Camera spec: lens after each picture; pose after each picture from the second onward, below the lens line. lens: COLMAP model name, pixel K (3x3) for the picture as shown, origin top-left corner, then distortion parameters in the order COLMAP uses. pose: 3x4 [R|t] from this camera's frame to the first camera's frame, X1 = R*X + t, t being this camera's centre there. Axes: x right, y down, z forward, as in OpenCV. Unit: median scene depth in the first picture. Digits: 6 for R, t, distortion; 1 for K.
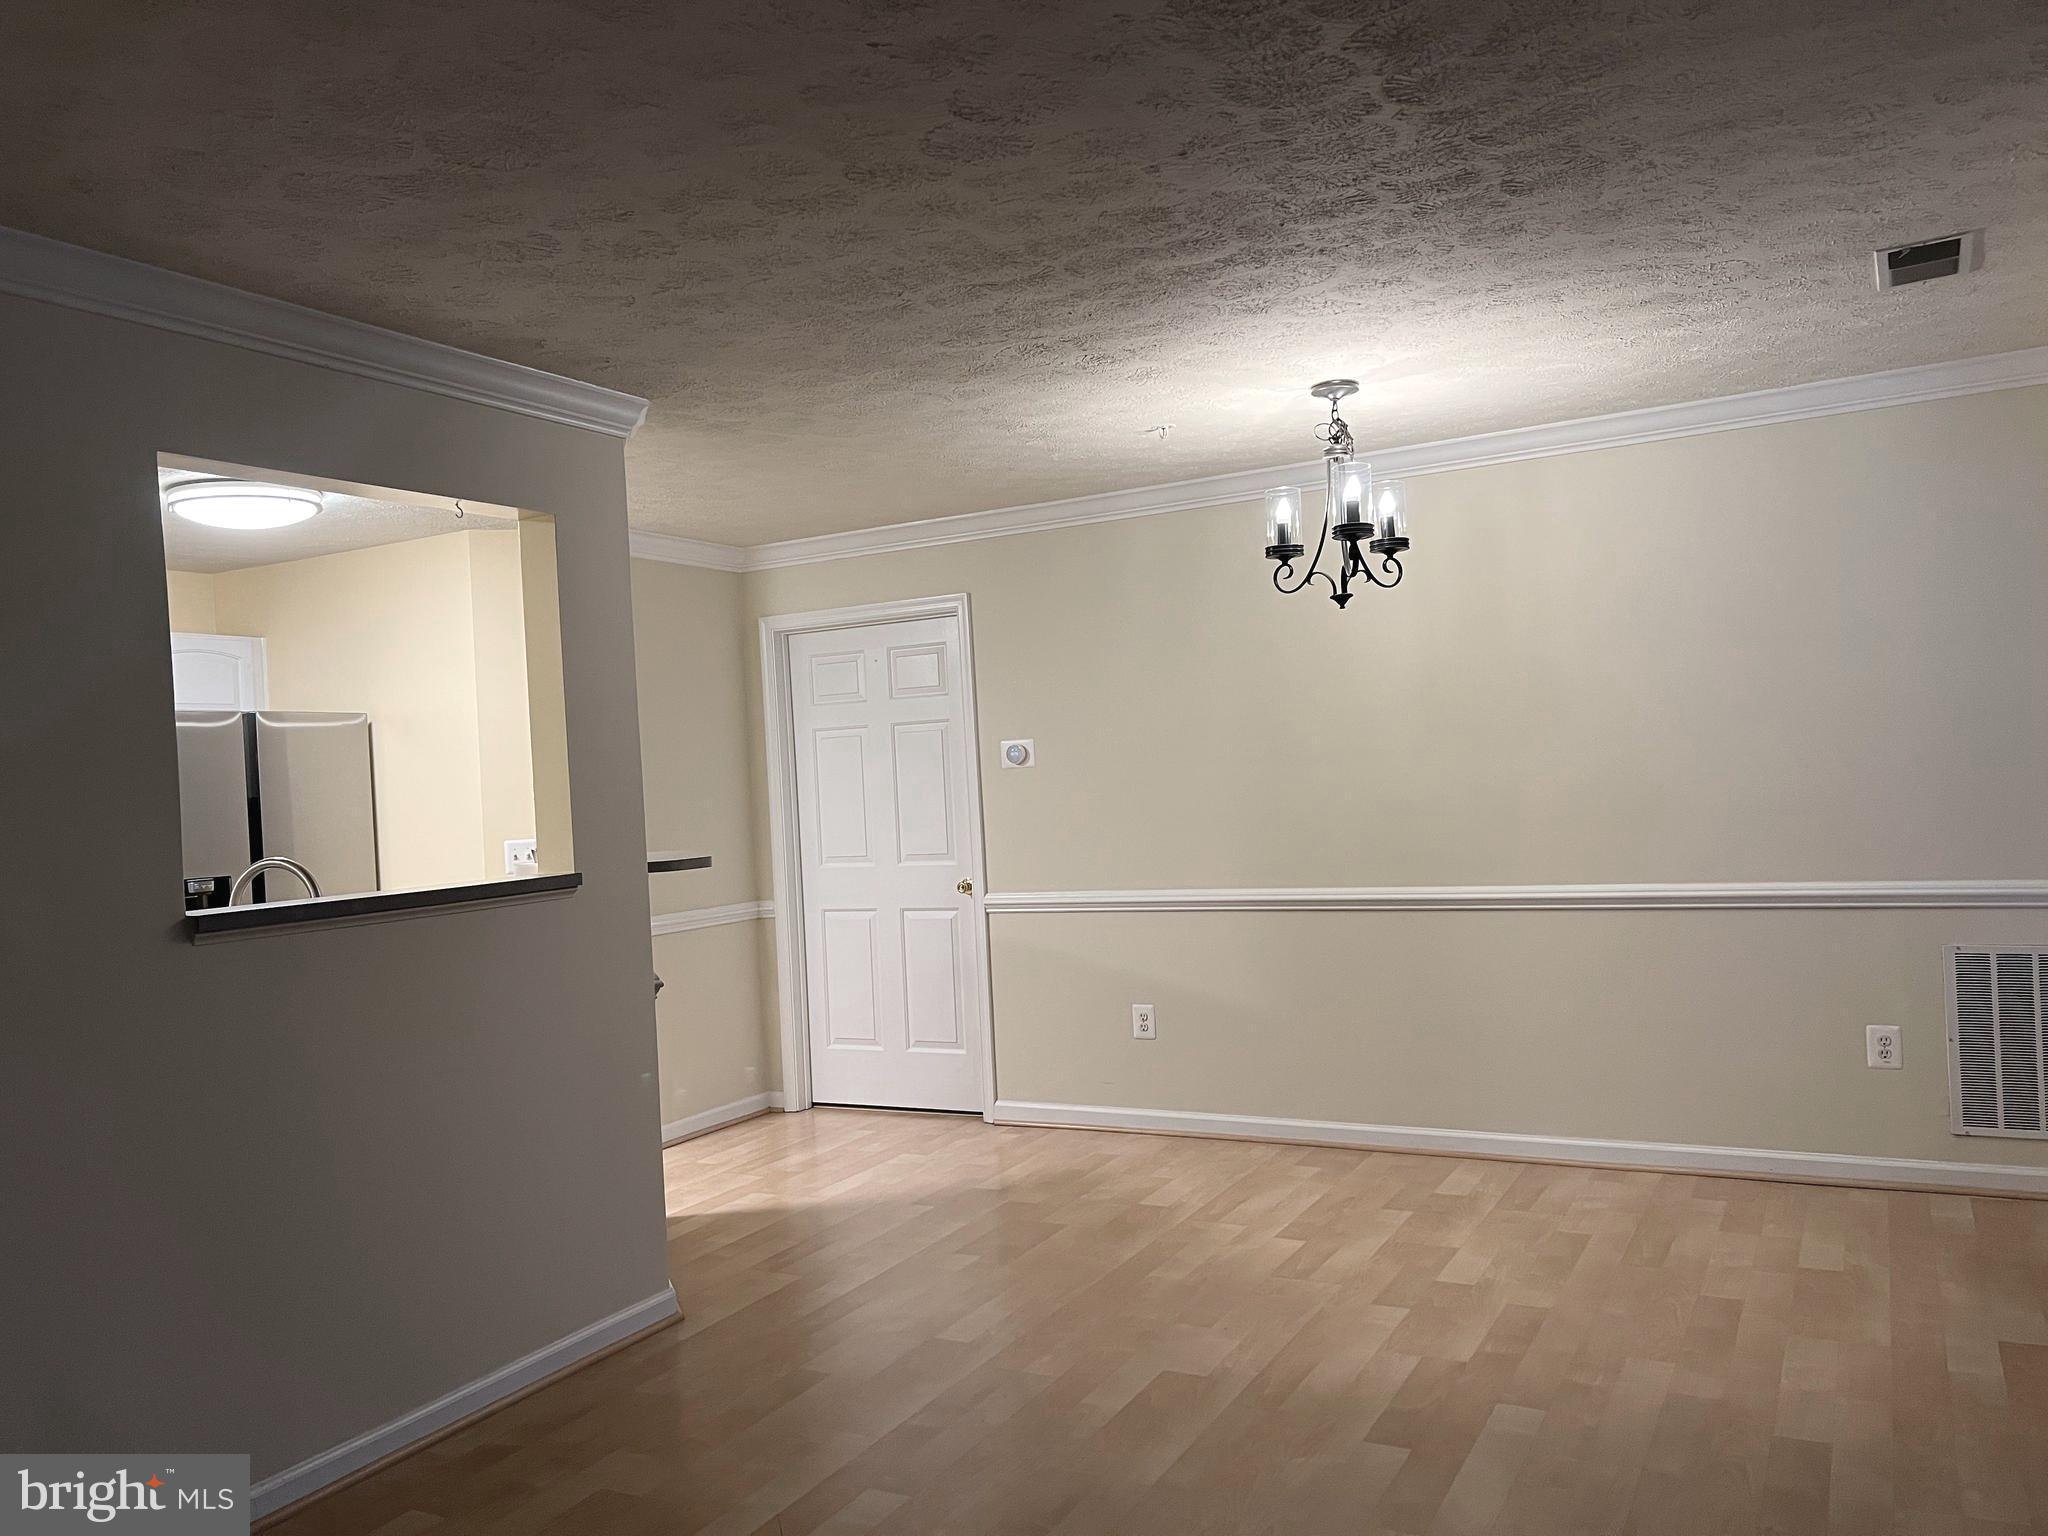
lens RADIAL K [[1550.7, 0, 1025.6], [0, 1550.7, 783.8], [0, 0, 1]] dist [0.048650, -0.044062]
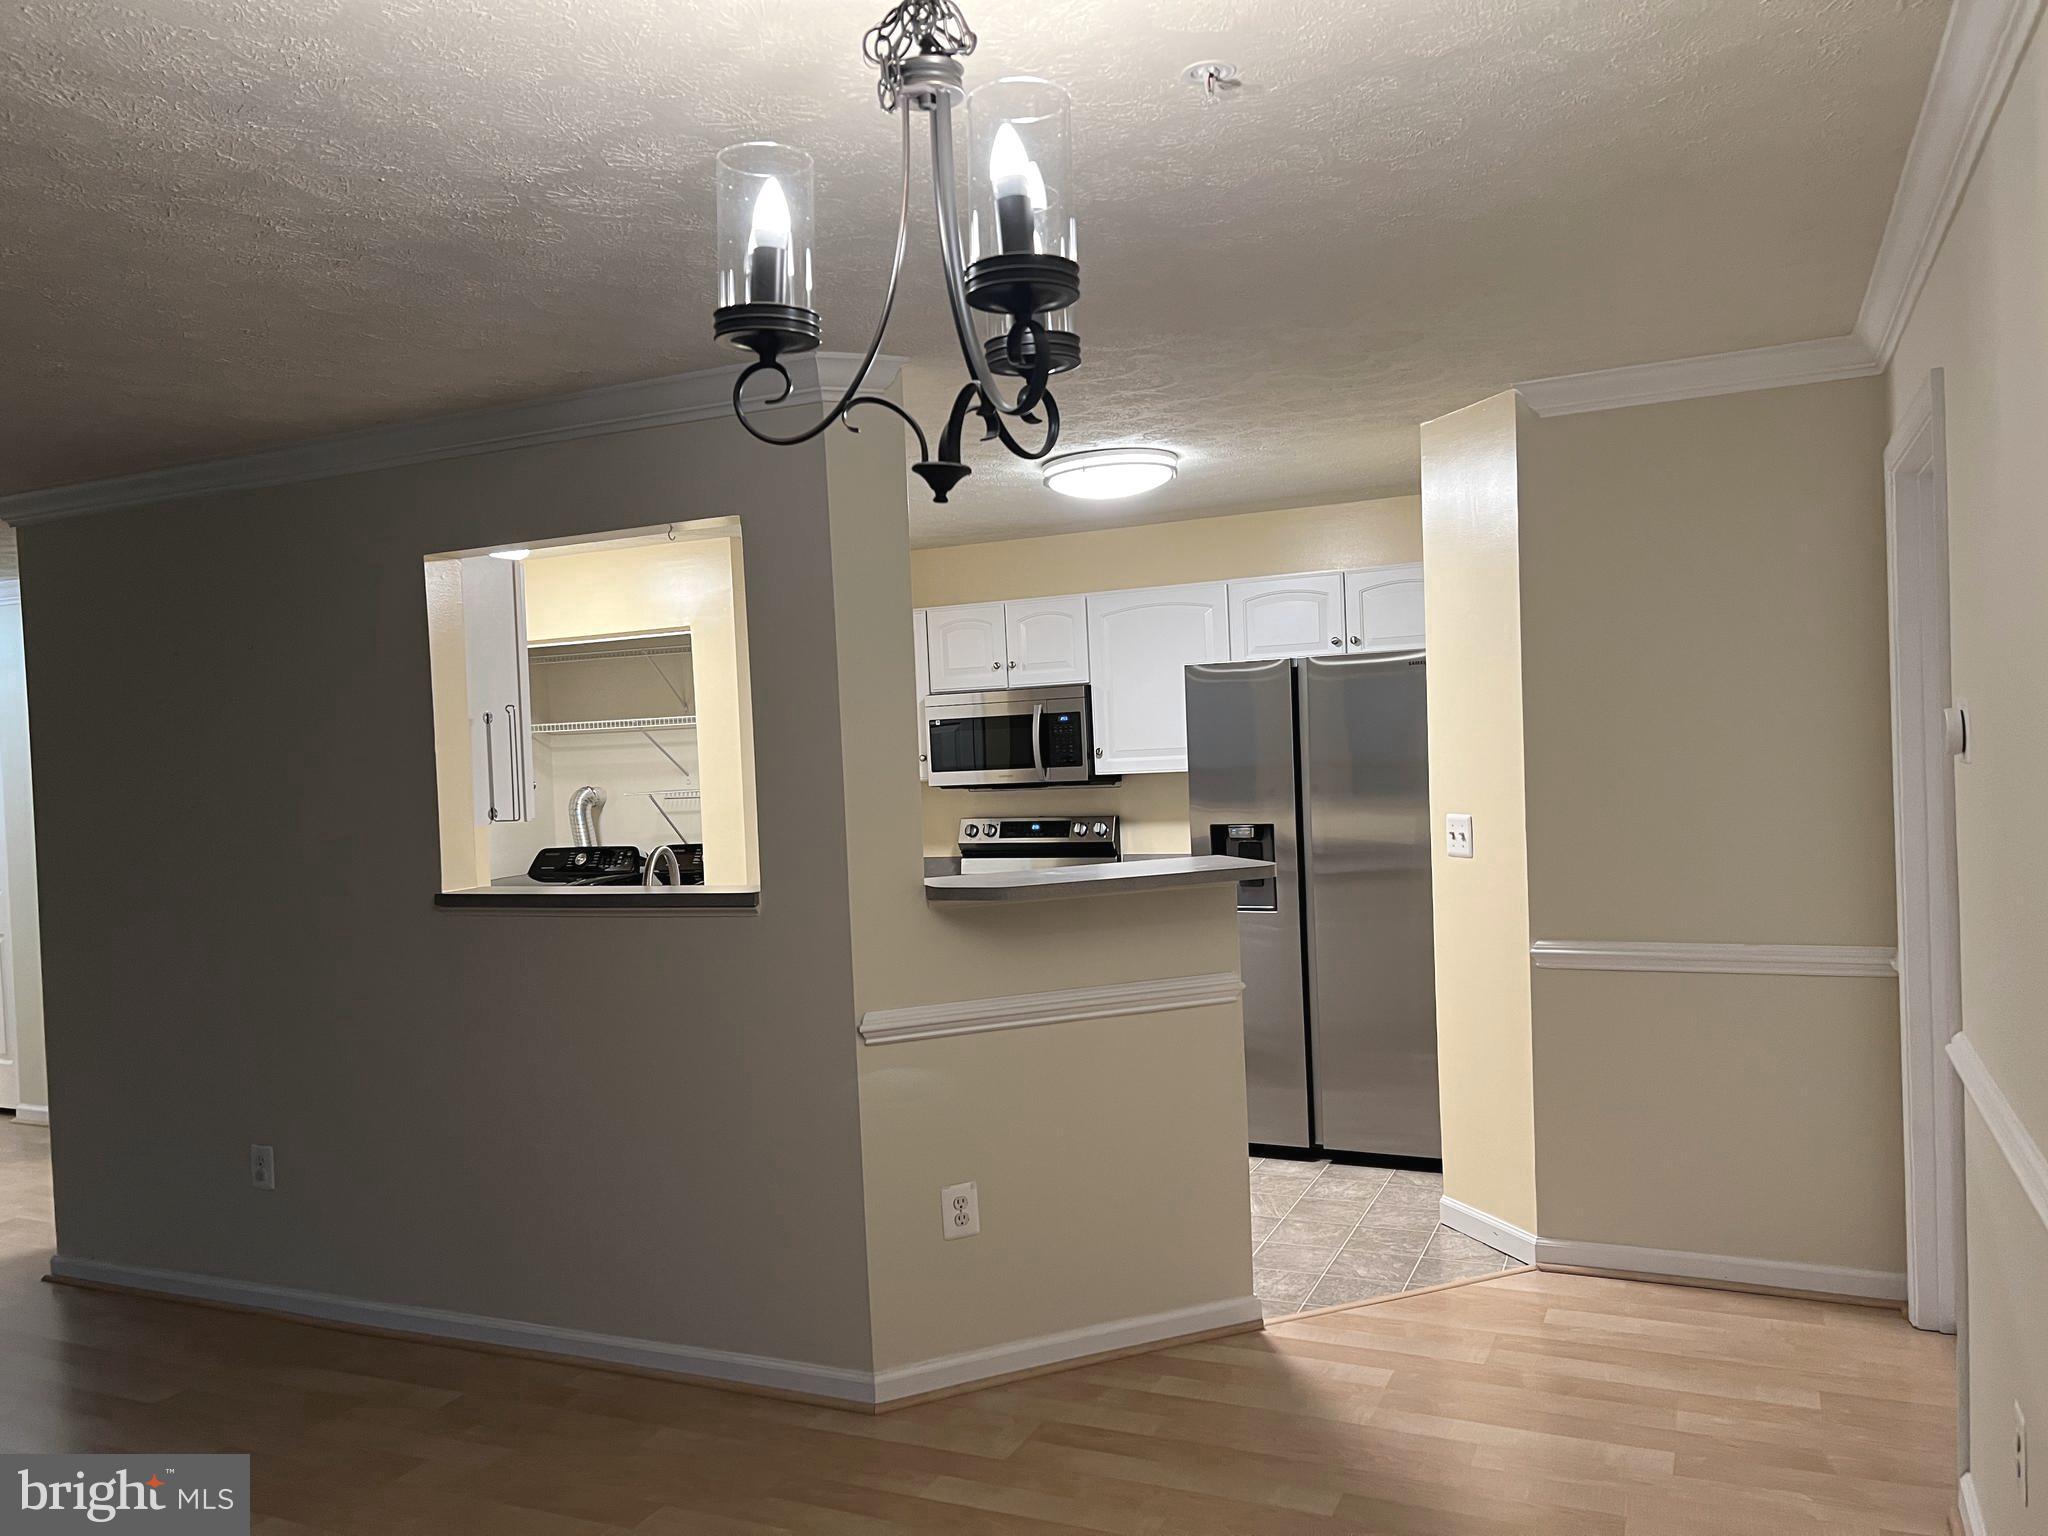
lens RADIAL K [[1551.0, 0, 1024.0], [0, 1551.0, 768.0], [0, 0, 1]] dist [0.089320, -0.114720]
pose [[0.057422, 0.076411, -0.995422, 0.603243], [0.040926, 0.996048, 0.078820, -0.079119], [0.997511, -0.045265, 0.054068, 1.004920]]
